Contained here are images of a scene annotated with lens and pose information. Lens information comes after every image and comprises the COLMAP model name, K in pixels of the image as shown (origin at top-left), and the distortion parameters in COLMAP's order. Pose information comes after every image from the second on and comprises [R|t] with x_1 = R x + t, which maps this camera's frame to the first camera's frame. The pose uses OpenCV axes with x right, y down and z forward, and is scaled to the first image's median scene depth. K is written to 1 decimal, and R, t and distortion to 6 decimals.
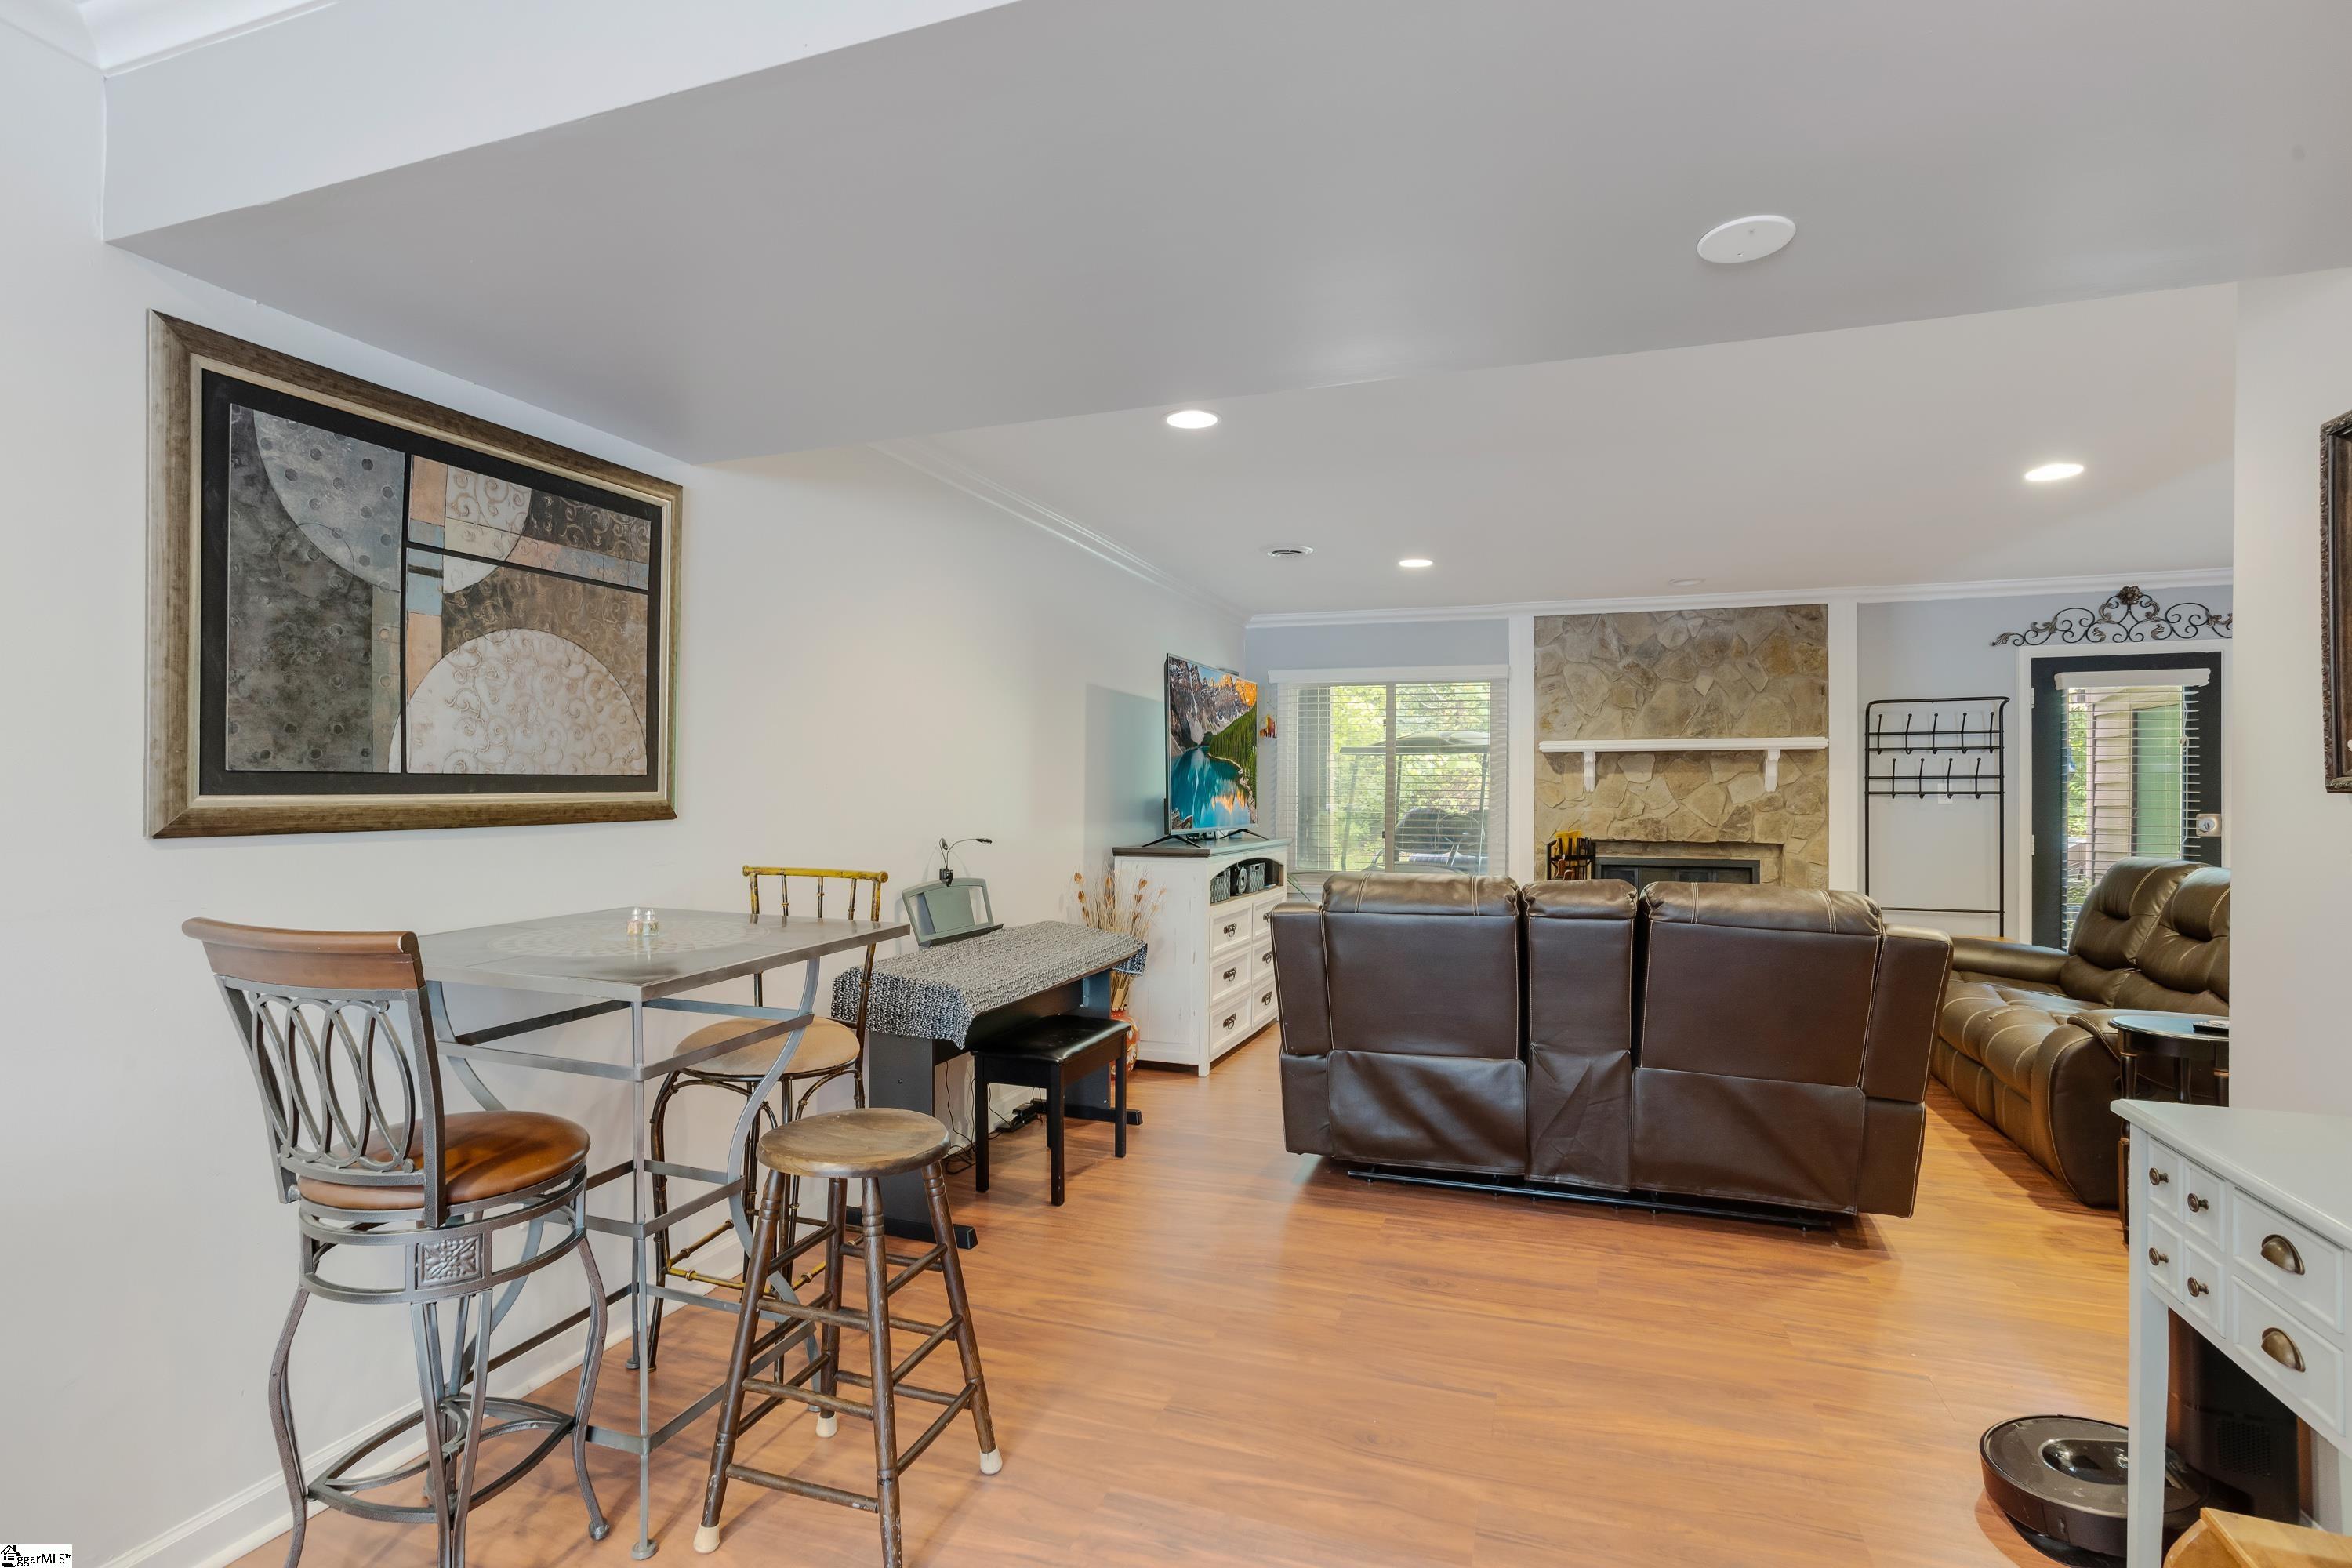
lens RADIAL K [[1122.1, 0, 1164.4], [0, 1122.1, 791.4], [0, 0, 1]] dist [-0.057810, 0.034329]
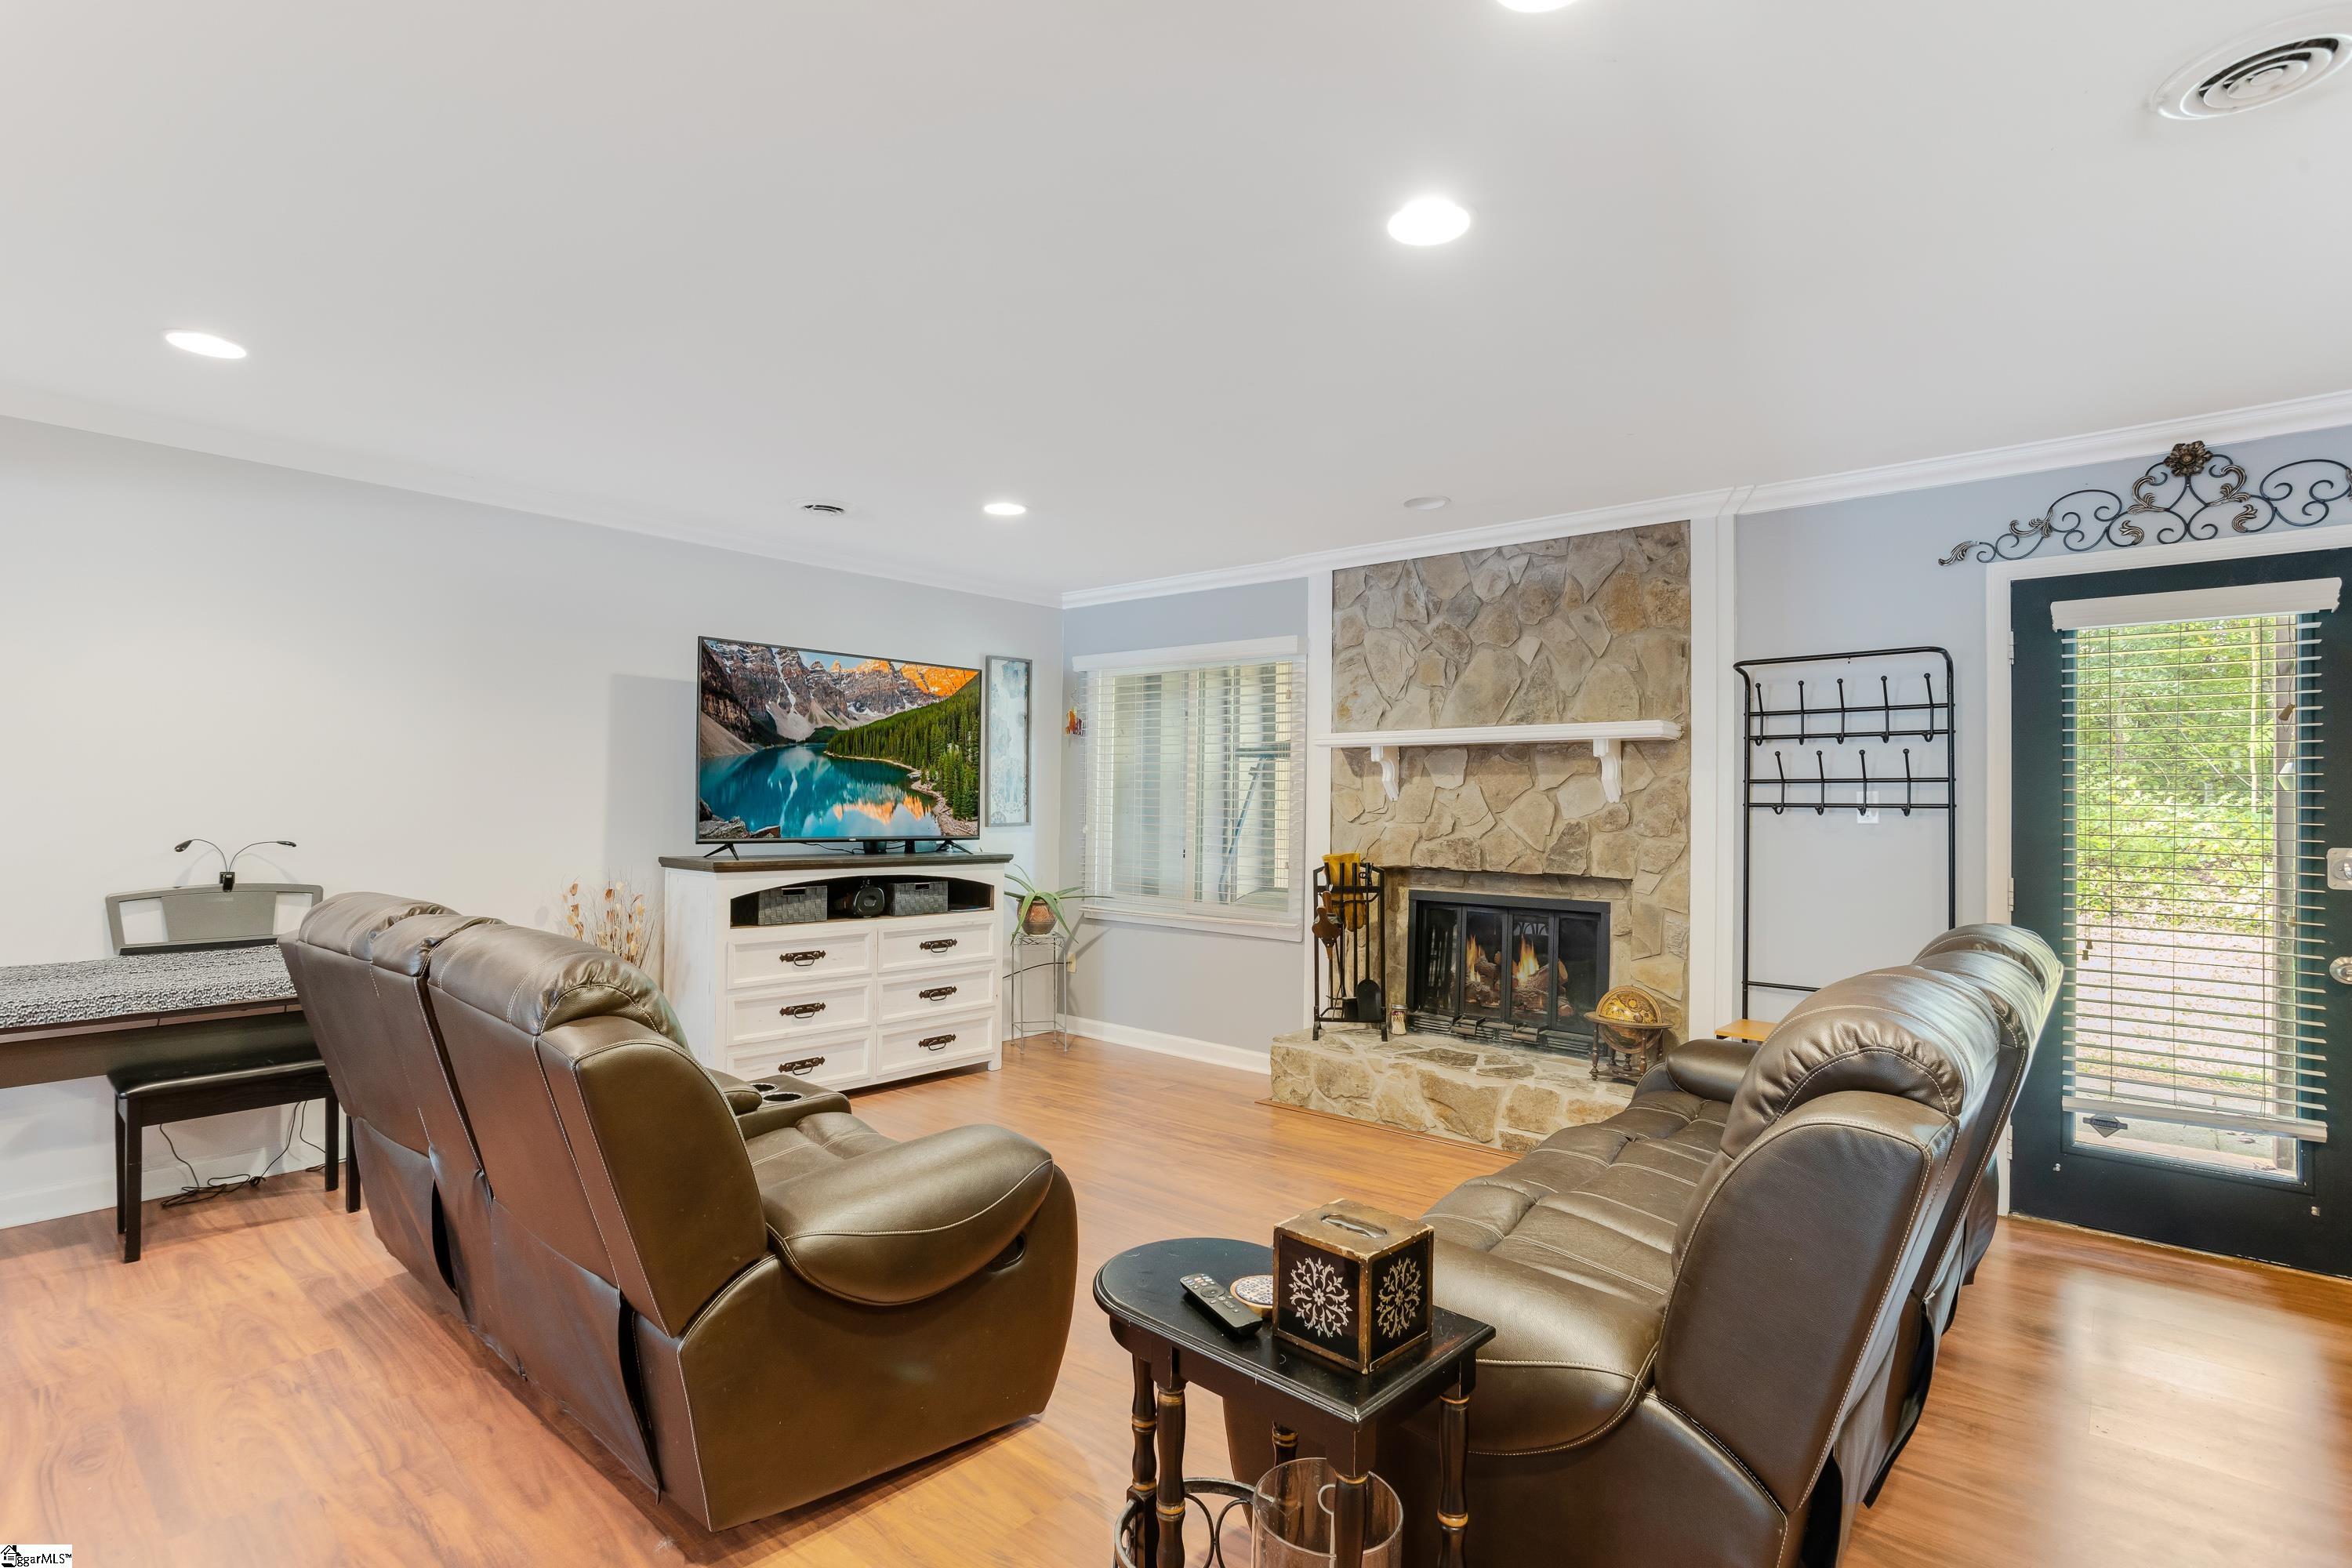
lens RADIAL K [[1129.0, 0, 1221.4], [0, 1129.0, 789.4], [0, 0, 1]] dist [-0.055150, 0.035259]
pose [[0.937722, 0.003702, -0.347366, 0.581509], [-0.008108, 0.999904, -0.011232, 0.002094], [0.347291, 0.013350, 0.937662, 0.278887]]
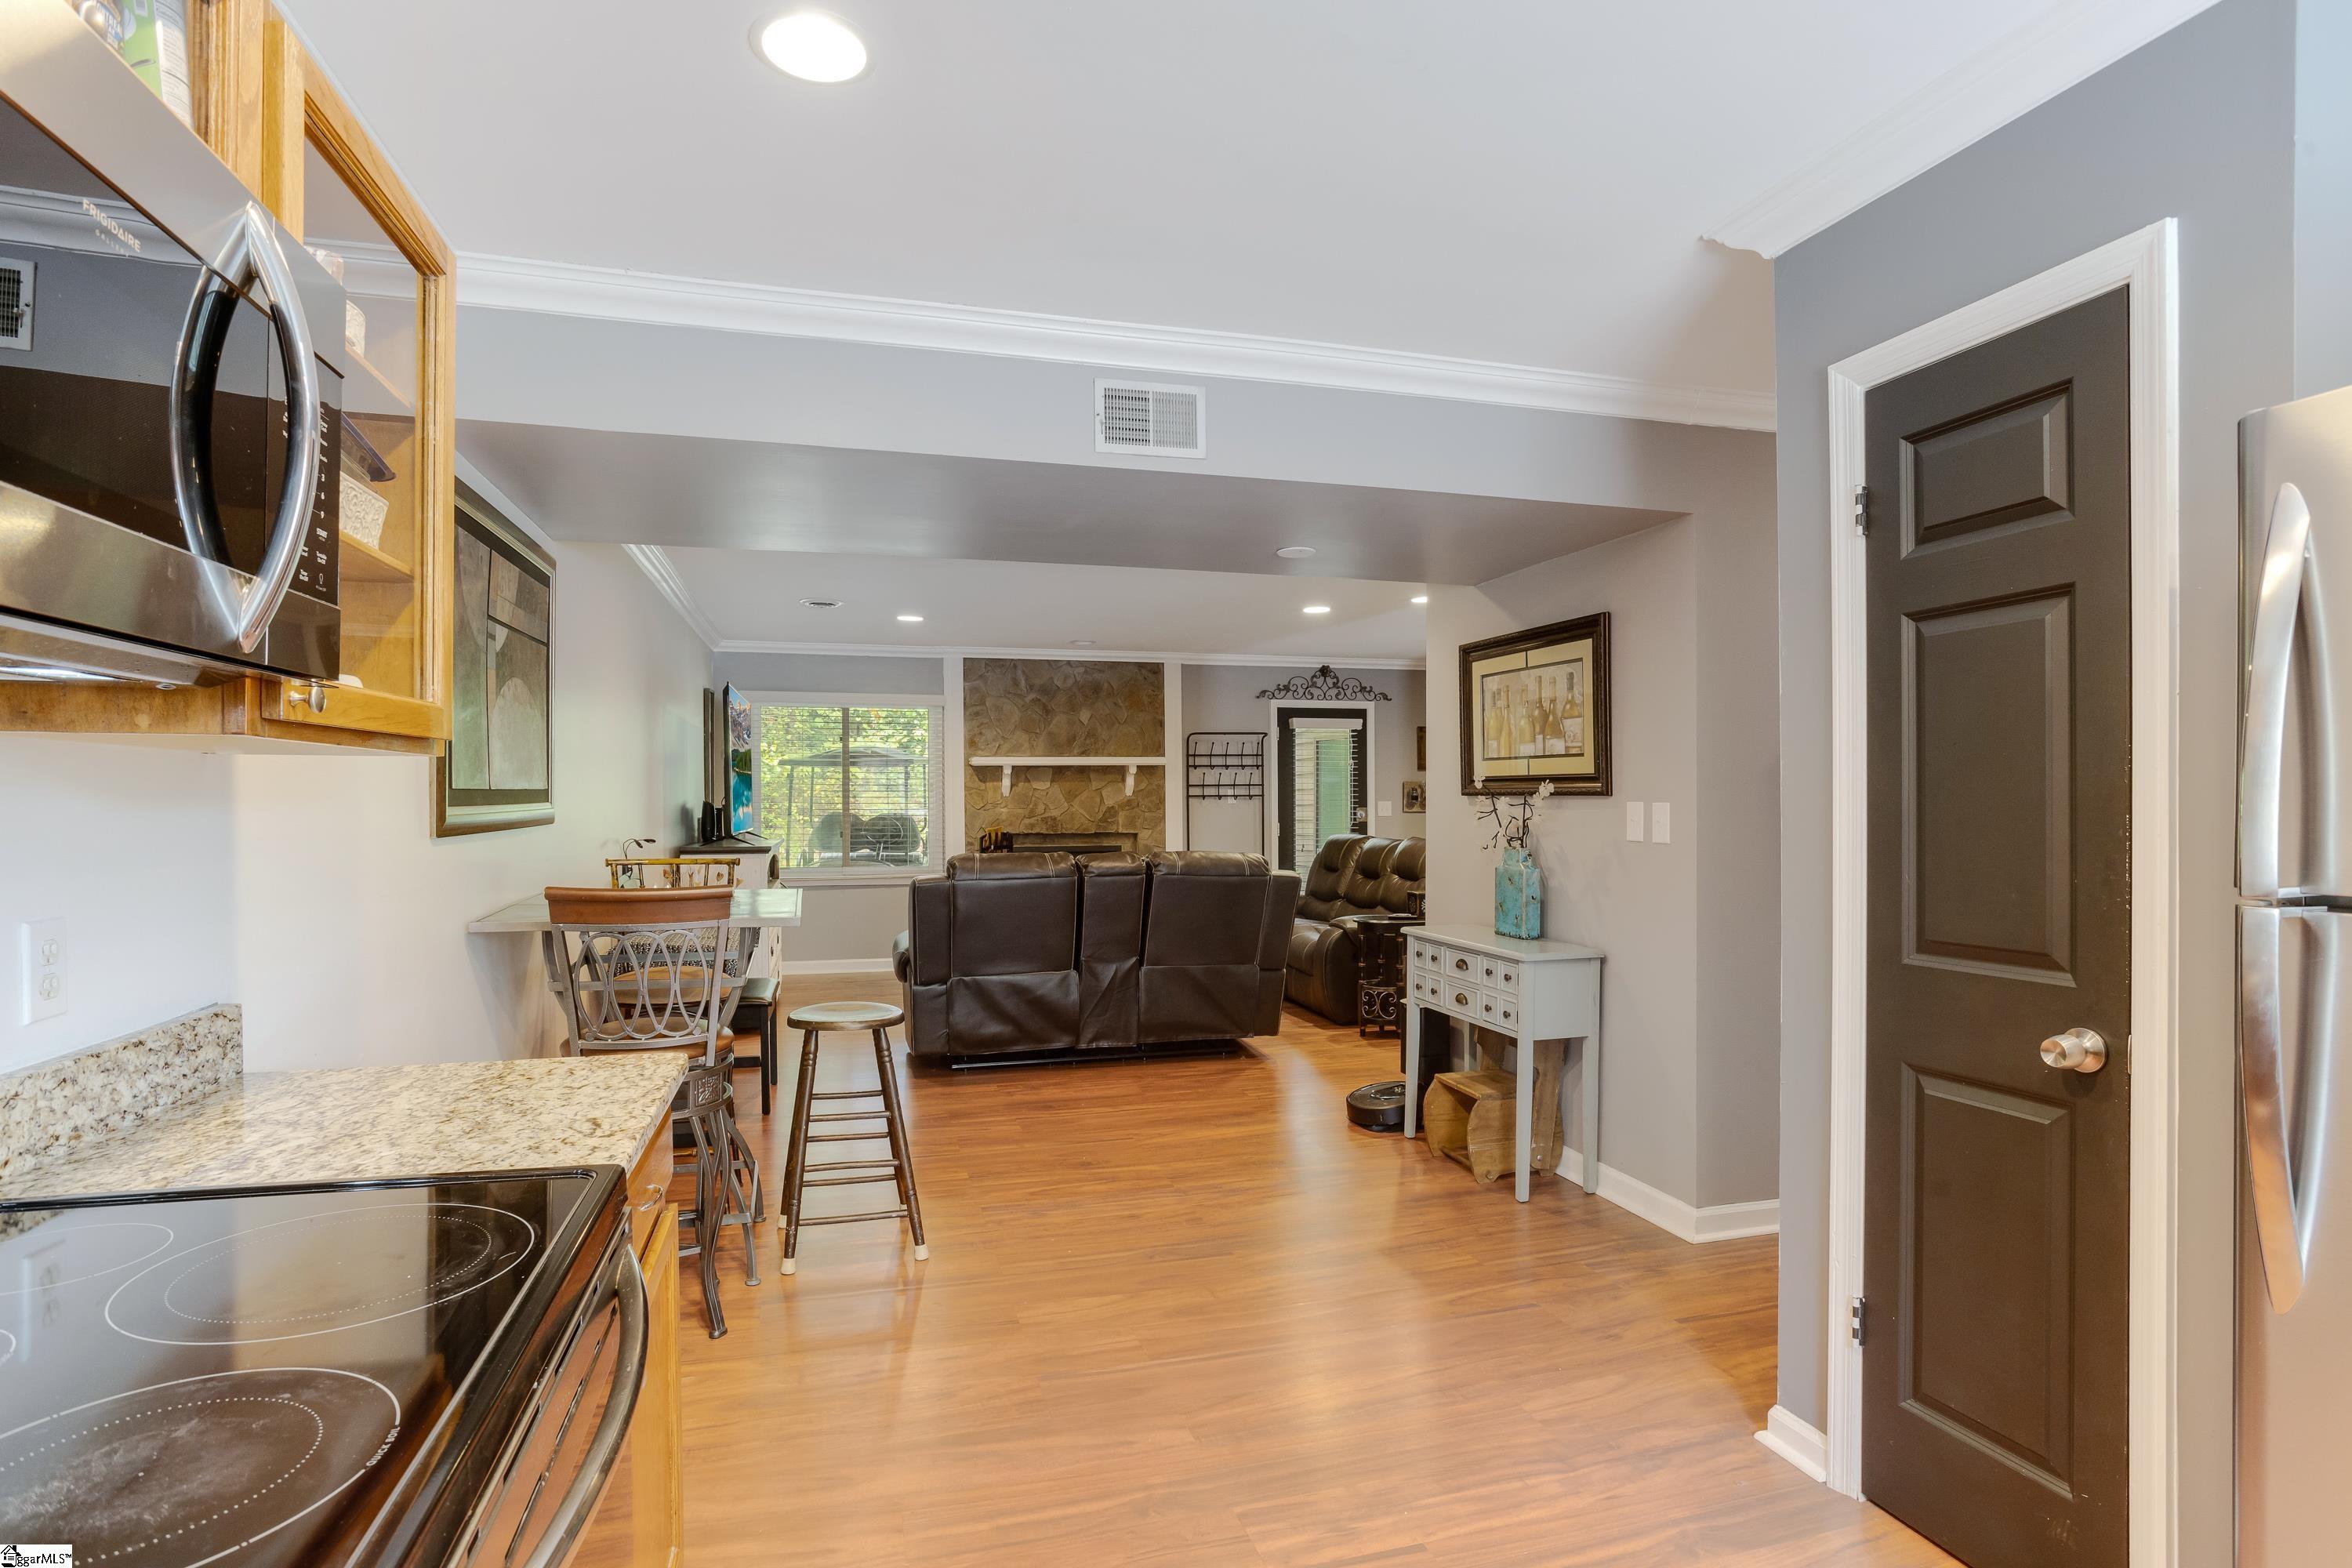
lens RADIAL K [[1122.1, 0, 1164.4], [0, 1122.1, 791.4], [0, 0, 1]] dist [-0.057810, 0.034329]
pose [[0.809733, -0.003136, 0.586791, -0.249137], [0.006266, 0.999975, -0.003302, -0.000333], [-0.586766, 0.006350, 0.809732, -0.169864]]
